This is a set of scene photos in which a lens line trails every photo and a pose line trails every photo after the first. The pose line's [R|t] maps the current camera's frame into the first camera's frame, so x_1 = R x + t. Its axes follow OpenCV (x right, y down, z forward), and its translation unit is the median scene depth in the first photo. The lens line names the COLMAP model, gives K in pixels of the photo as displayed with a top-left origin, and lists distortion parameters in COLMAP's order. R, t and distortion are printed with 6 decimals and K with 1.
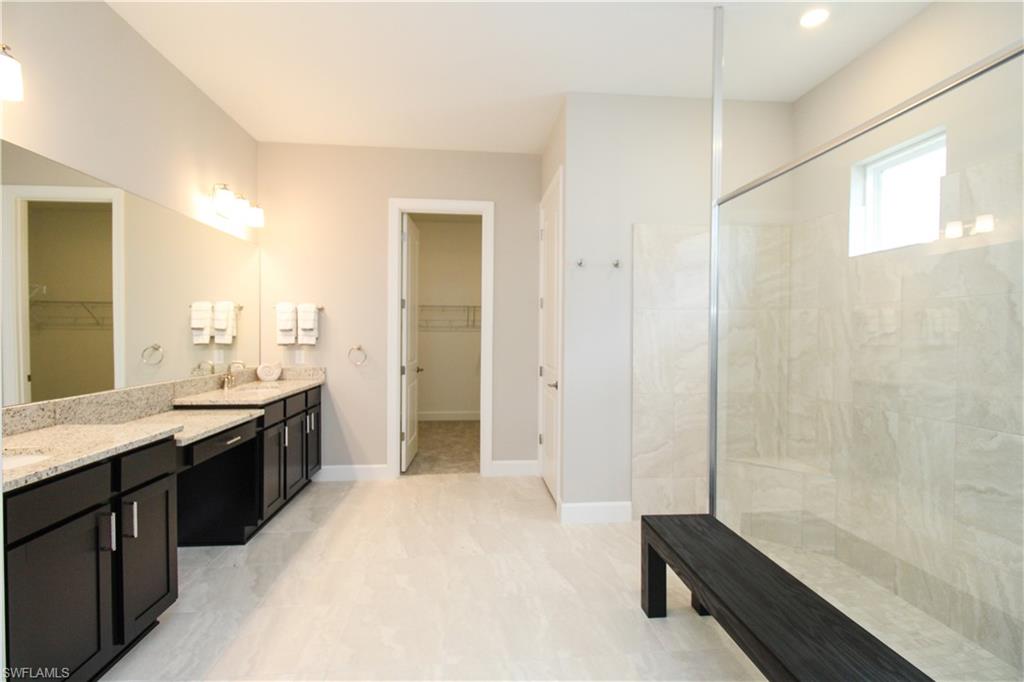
lens RADIAL K [[477.2, 0, 509.9], [0, 477.2, 335.3], [0, 0, 1]] dist [-0.003580, -0.001323]
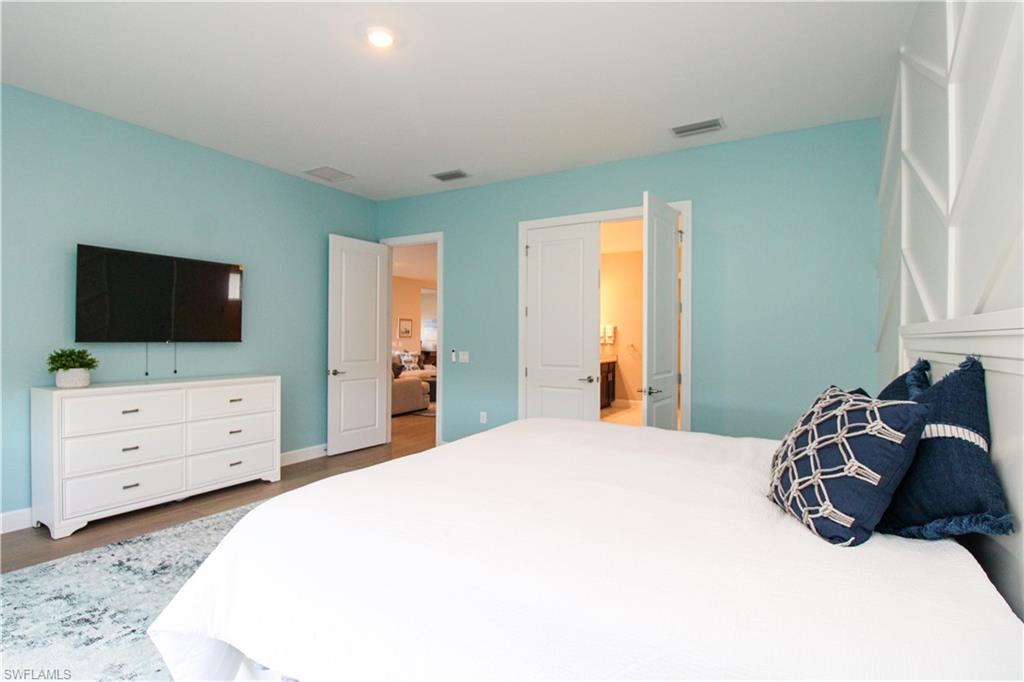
lens RADIAL K [[477.2, 0, 512.5], [0, 477.2, 331.2], [0, 0, 1]] dist [-0.003580, -0.001323]
pose [[0.828796, 0.008702, -0.559483, 0.450310], [-0.012711, 0.999914, -0.003277, -0.025695], [0.559406, 0.009828, 0.828836, -1.111977]]
